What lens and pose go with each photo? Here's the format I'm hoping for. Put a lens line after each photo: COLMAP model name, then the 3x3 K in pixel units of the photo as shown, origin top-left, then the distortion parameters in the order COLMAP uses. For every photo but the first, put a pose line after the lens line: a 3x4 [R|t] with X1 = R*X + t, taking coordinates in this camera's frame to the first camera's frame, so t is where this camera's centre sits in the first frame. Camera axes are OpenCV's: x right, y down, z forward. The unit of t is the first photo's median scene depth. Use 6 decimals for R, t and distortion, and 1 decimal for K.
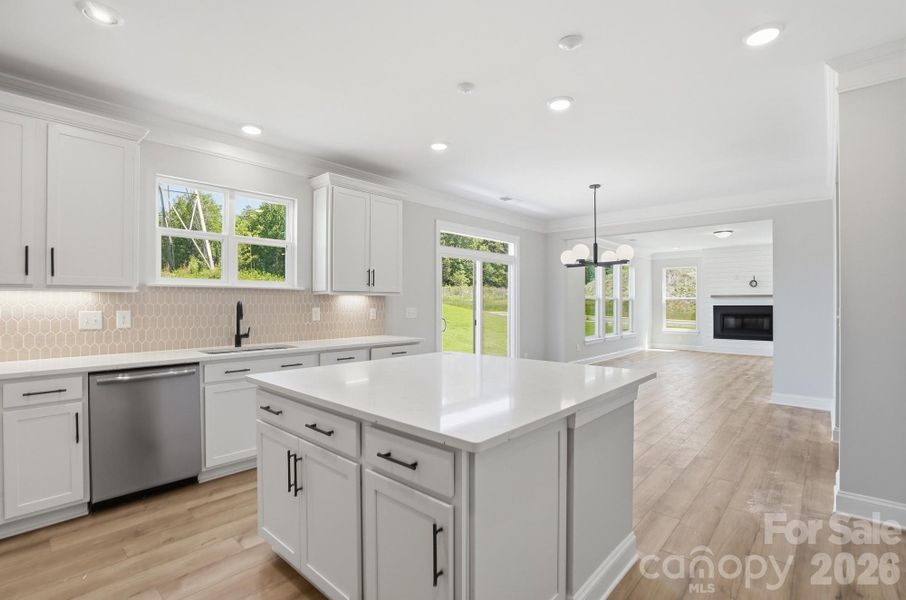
lens RADIAL K [[426.4, 0, 453.0], [0, 426.4, 300.0], [0, 0, 1]] dist [-0.034588, 0.000029]
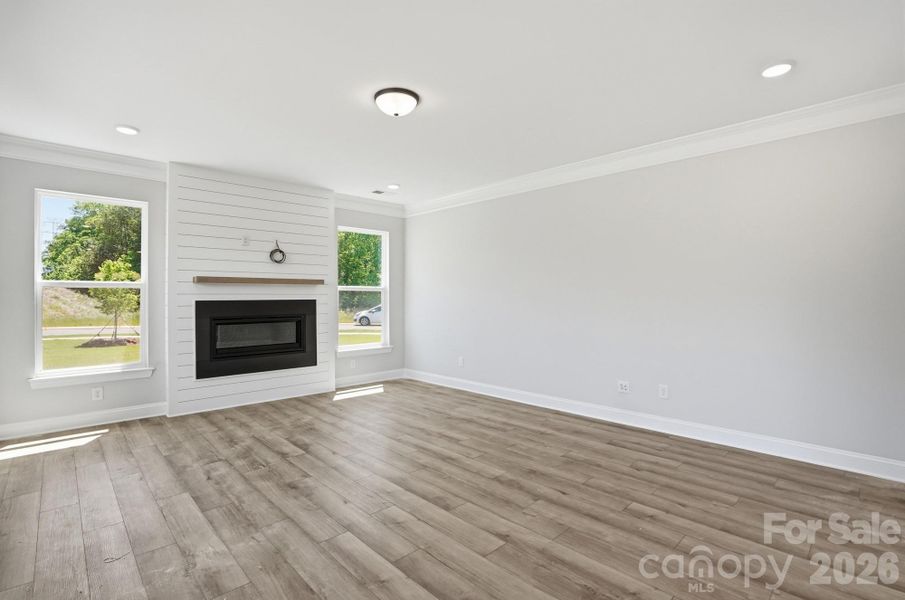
lens RADIAL K [[426.7, 0, 456.4], [0, 426.7, 303.2], [0, 0, 1]] dist [-0.062553, 0.025927]
pose [[0.066877, -0.012737, 0.997680, 0.254158], [-0.004949, 0.999902, 0.013097, 0.009842], [-0.997749, -0.005813, 0.066808, 0.822914]]
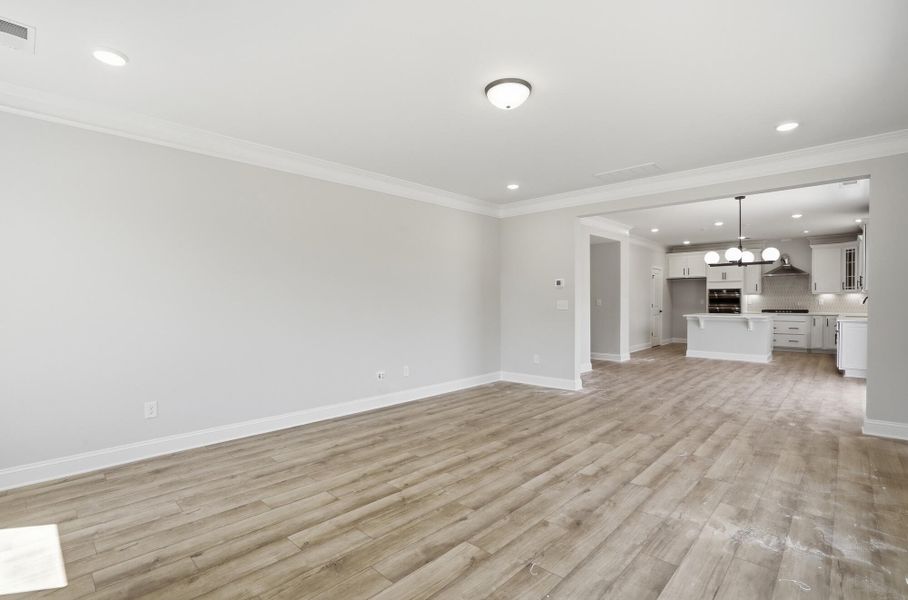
lens RADIAL K [[428.1, 0, 457.9], [0, 428.1, 303.2], [0, 0, 1]] dist [-0.062553, 0.025927]
pose [[-0.999777, 0.003621, 0.020796, 0.604139], [0.003609, 0.999993, -0.000633, 0.013865], [-0.020799, -0.000557, -0.999784, 1.205485]]
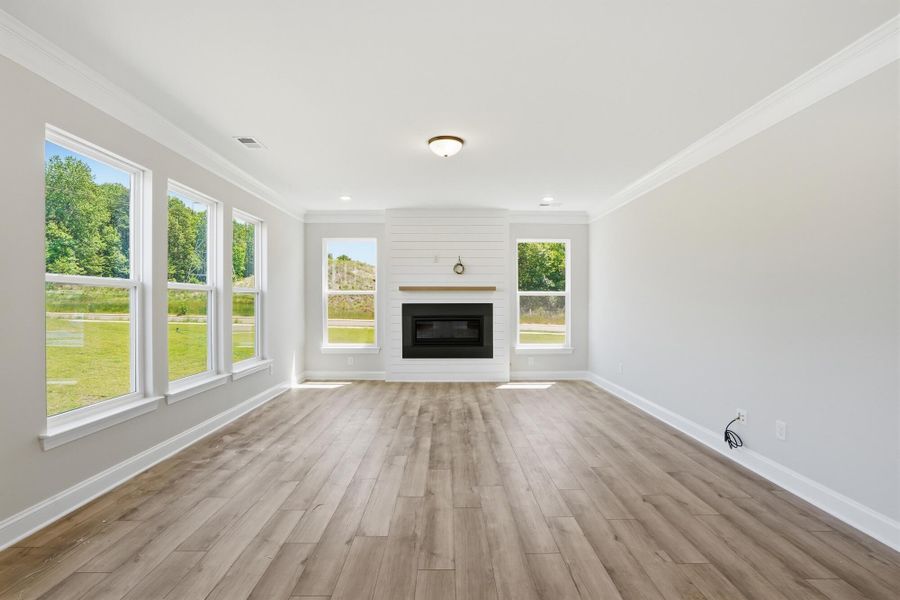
lens RADIAL K [[422.7, 0, 452.9], [0, 422.7, 302.2], [0, 0, 1]] dist [-0.060644, 0.024455]
pose [[0.732274, -0.001526, 0.681009, 0.300927], [-0.004610, 0.999963, 0.007198, 0.007251], [-0.680995, -0.008411, 0.732240, 0.587725]]
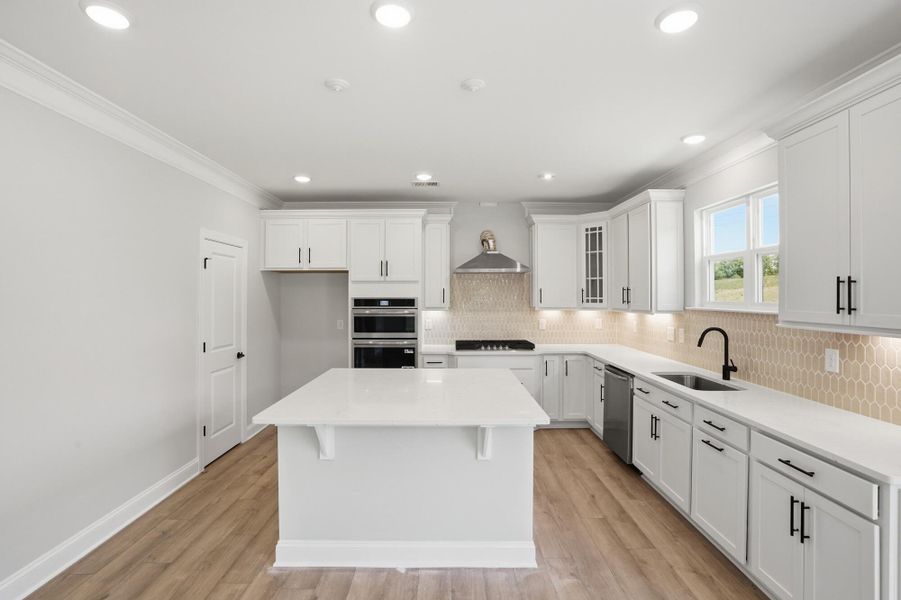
lens RADIAL K [[426.8, 0, 450.5], [0, 426.8, 300.0], [0, 0, 1]] dist [-0.059832, 0.024191]
pose [[-0.741216, 0.008080, -0.671218, 0.187343], [0.005660, 0.999967, 0.005788, -0.023491], [0.671243, 0.000491, -0.741238, 0.482136]]
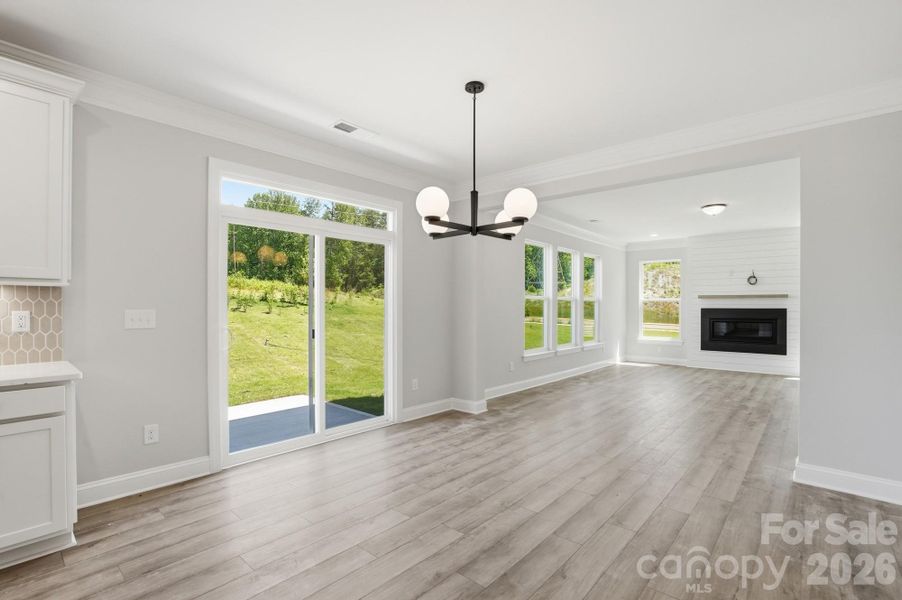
lens RADIAL K [[427.2, 0, 451.0], [0, 427.2, 300.0], [0, 0, 1]] dist [-0.059832, 0.024191]
pose [[0.999950, 0.003989, 0.009122, 0.165725], [-0.003944, 0.999980, -0.004997, 0.003880], [-0.009141, 0.004961, 0.999946, 0.253286]]
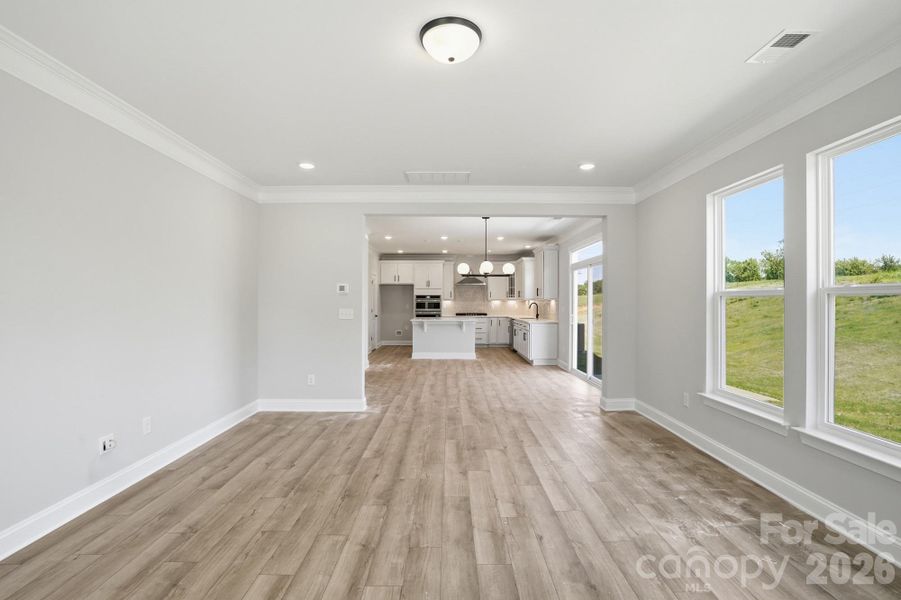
lens RADIAL K [[423.2, 0, 453.4], [0, 423.2, 302.2], [0, 0, 1]] dist [-0.060644, 0.024455]
pose [[-0.736358, -0.000825, -0.676592, 0.726821], [0.002827, 0.999987, -0.004295, 0.004175], [0.676586, -0.005075, -0.736346, 1.060131]]
